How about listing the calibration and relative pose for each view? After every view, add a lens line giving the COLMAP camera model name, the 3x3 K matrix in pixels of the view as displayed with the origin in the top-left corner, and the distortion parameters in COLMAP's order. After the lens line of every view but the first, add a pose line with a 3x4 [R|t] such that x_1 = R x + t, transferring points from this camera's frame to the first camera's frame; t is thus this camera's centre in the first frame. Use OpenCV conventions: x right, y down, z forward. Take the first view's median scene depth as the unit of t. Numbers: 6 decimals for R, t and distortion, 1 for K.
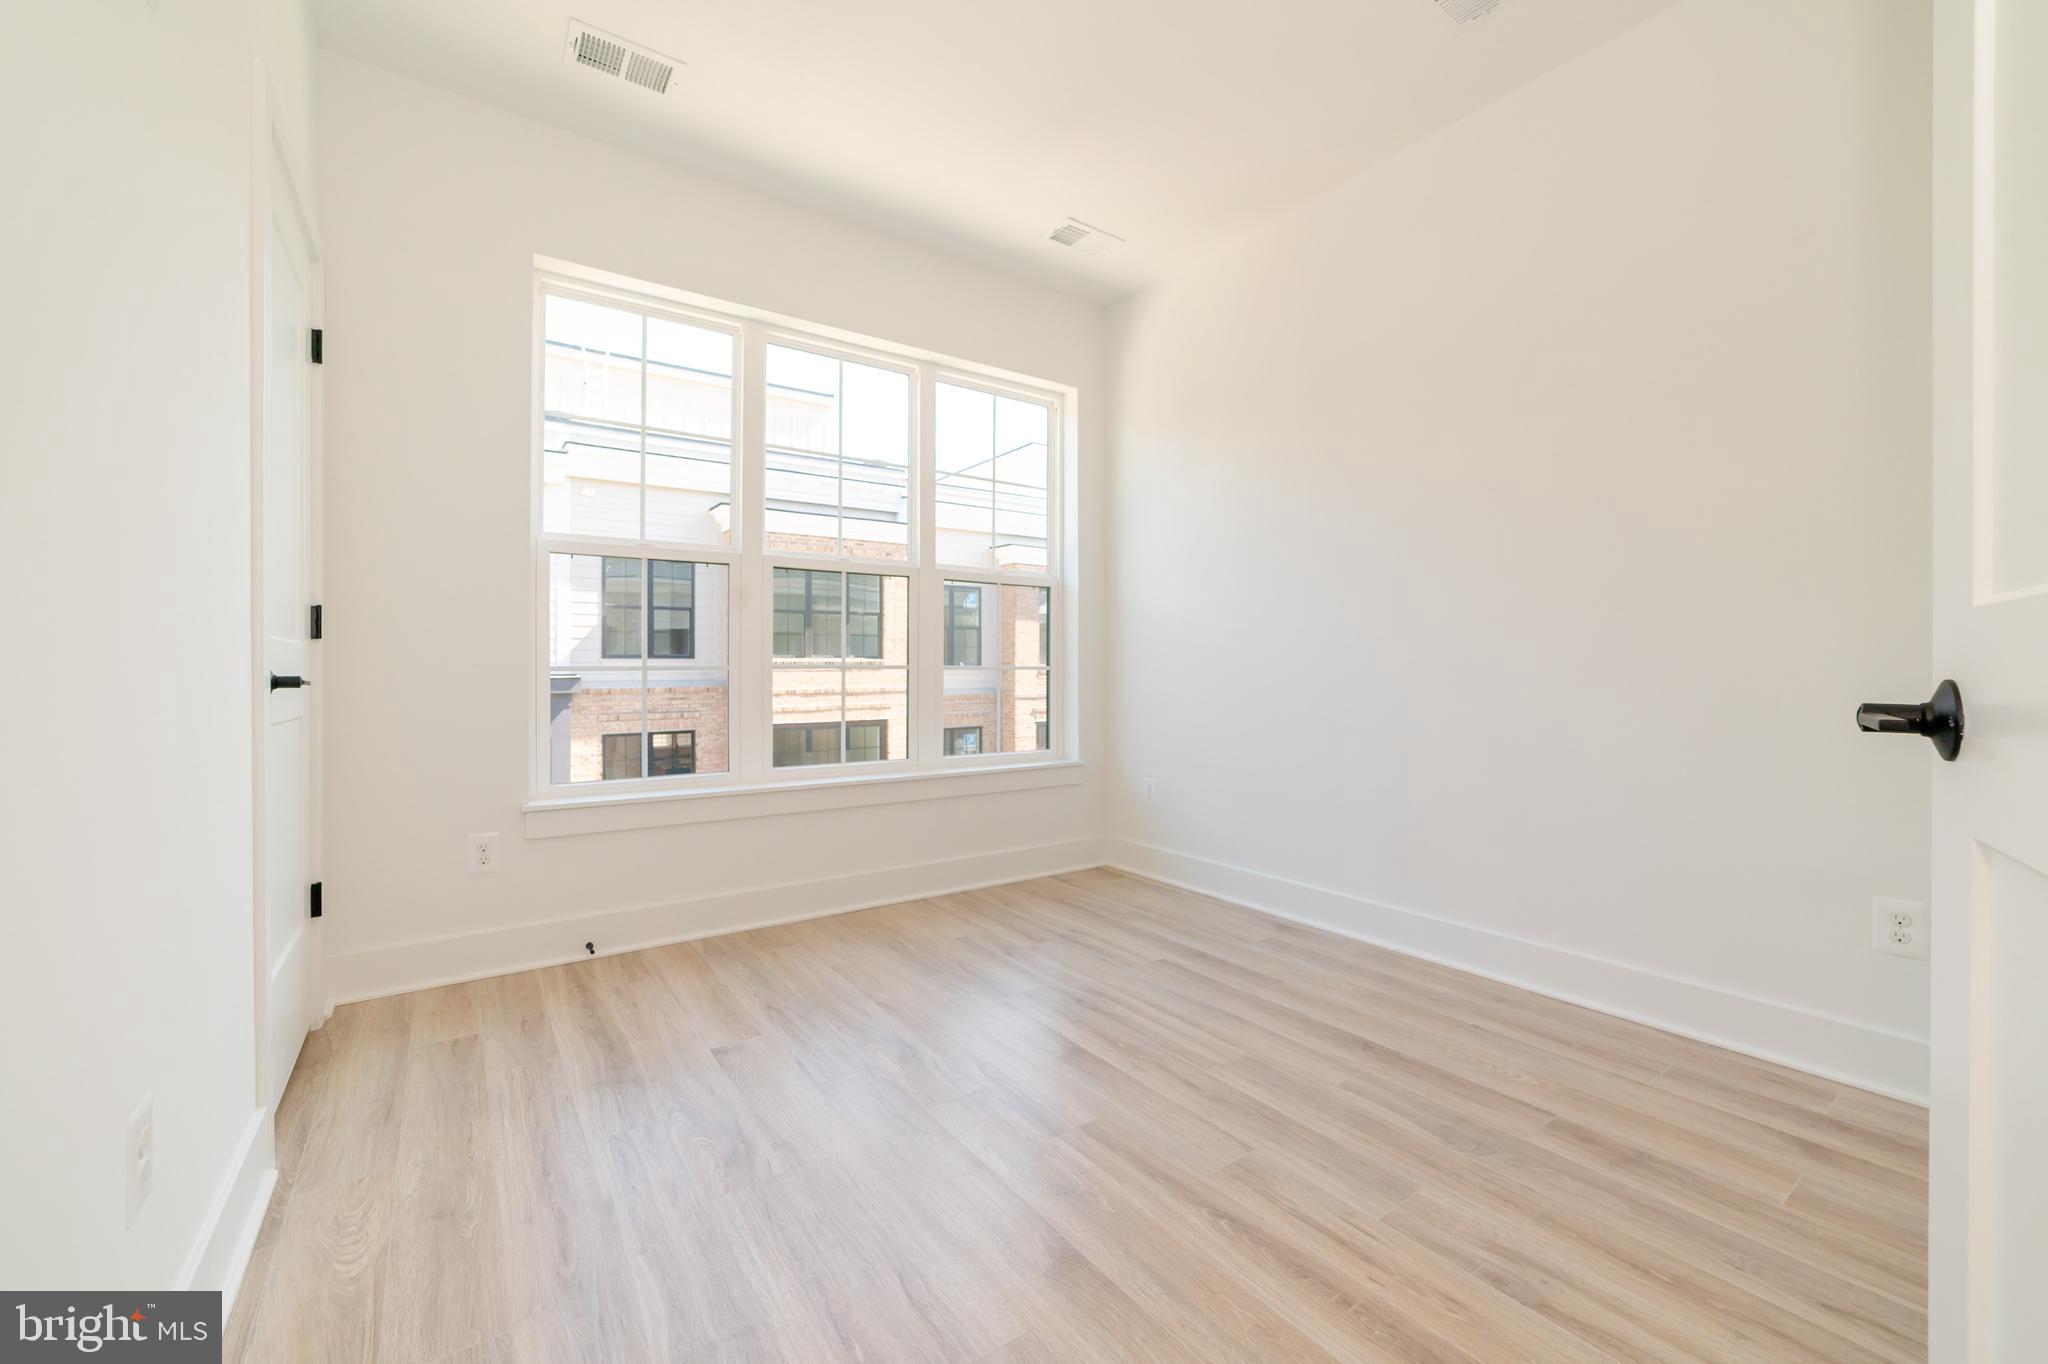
lens RADIAL K [[825.1, 0, 1024.0], [0, 825.1, 682.0], [0, 0, 1]] dist [-0.013078, 0.000027]
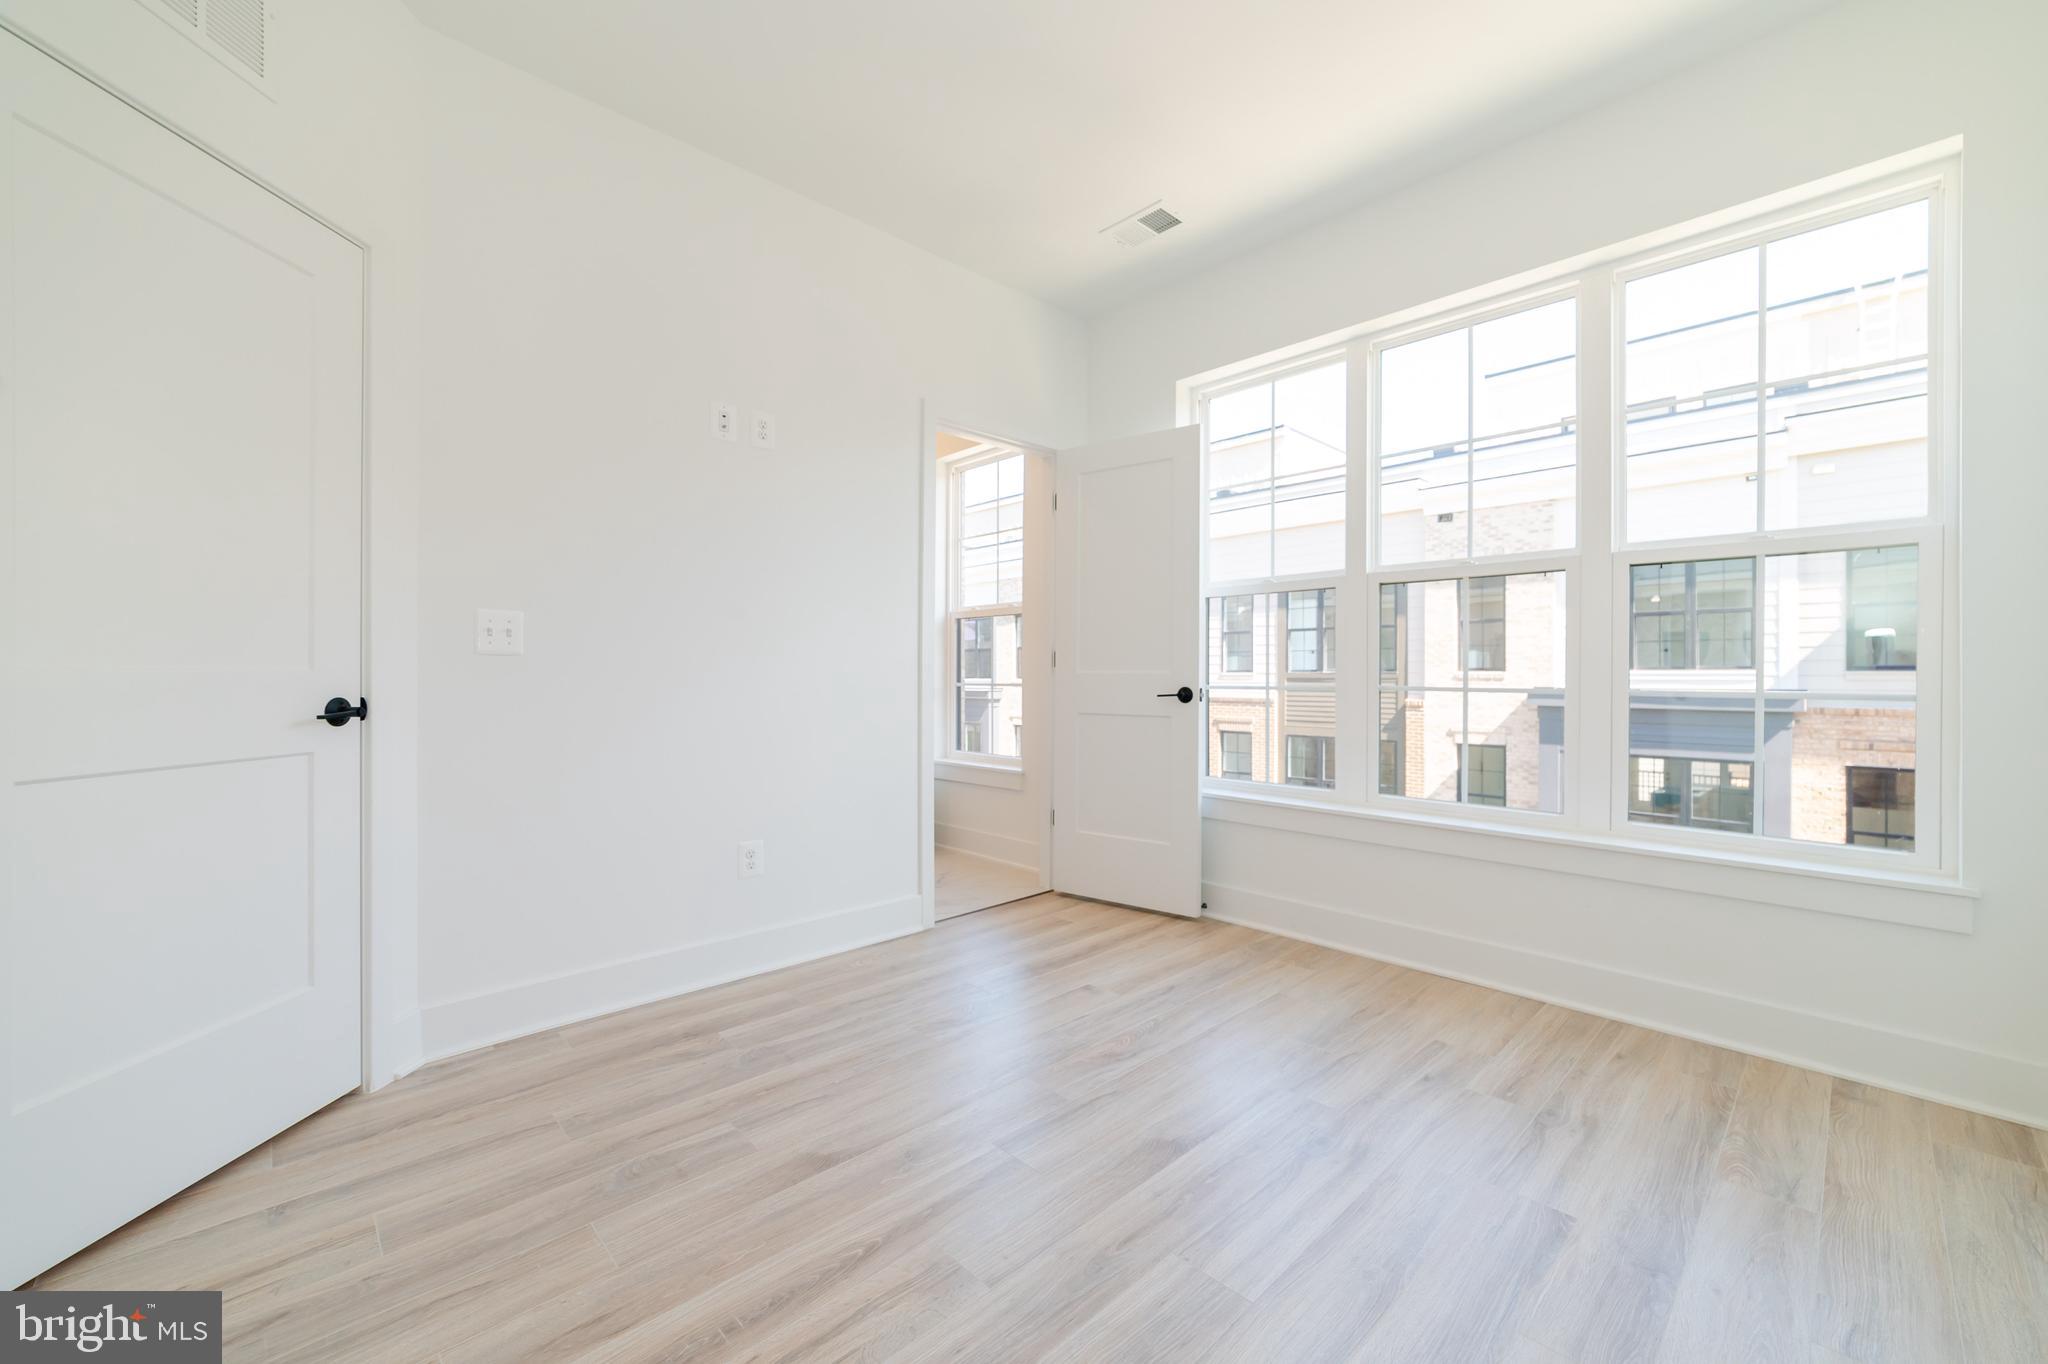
lens RADIAL K [[776.5, 0, 1024.0], [0, 776.5, 682.0], [0, 0, 1]] dist [-0.006221, 0.000279]
pose [[0.154165, 0.004243, -0.988036, 0.562954], [-0.018363, 0.999830, 0.001428, -0.020639], [0.987874, 0.017923, 0.154217, 0.484213]]
